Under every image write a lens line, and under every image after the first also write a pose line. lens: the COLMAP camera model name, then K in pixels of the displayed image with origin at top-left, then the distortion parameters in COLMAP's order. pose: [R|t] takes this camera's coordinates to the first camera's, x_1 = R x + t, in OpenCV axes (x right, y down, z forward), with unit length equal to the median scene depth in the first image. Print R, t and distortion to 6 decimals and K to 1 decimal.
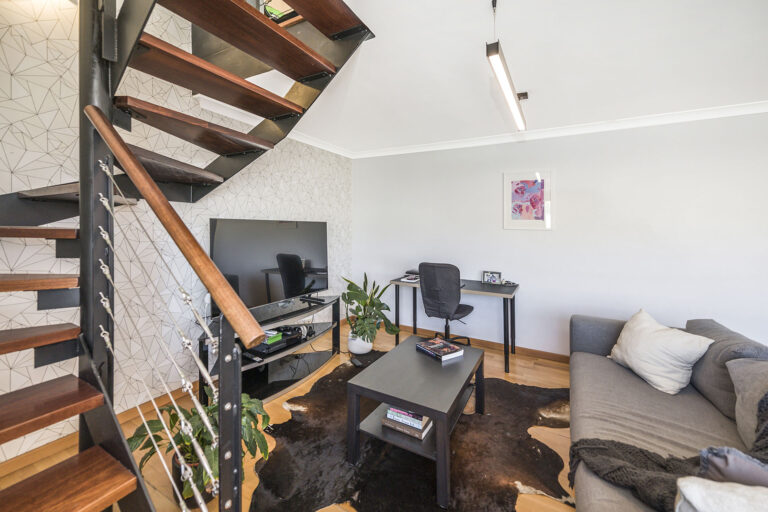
lens RADIAL K [[306.6, 0, 387.0], [0, 306.6, 236.6], [0, 0, 1]] dist [0.009212, -0.004681]
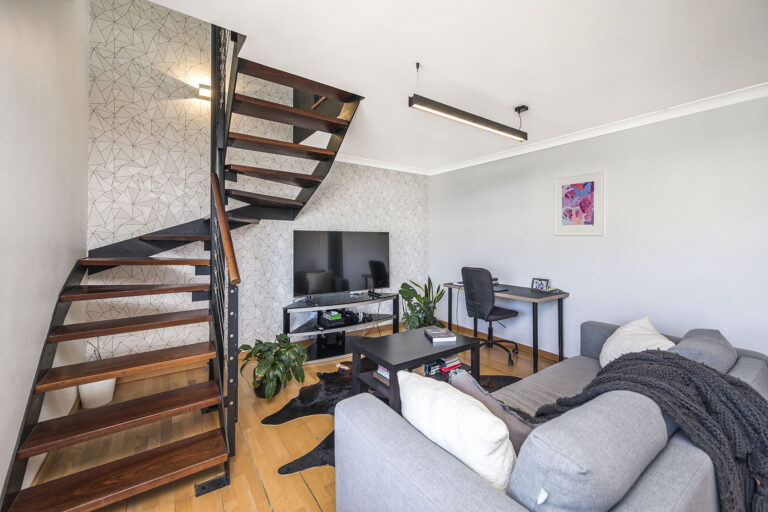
lens RADIAL K [[309.1, 0, 384.5], [0, 309.1, 250.5], [0, 0, 1]] dist [0.001662, -0.000116]
pose [[0.904792, 0.003657, -0.425838, 0.329265], [-0.003446, 0.999993, 0.001264, 0.025212], [0.425840, 0.000324, 0.904798, -0.121935]]
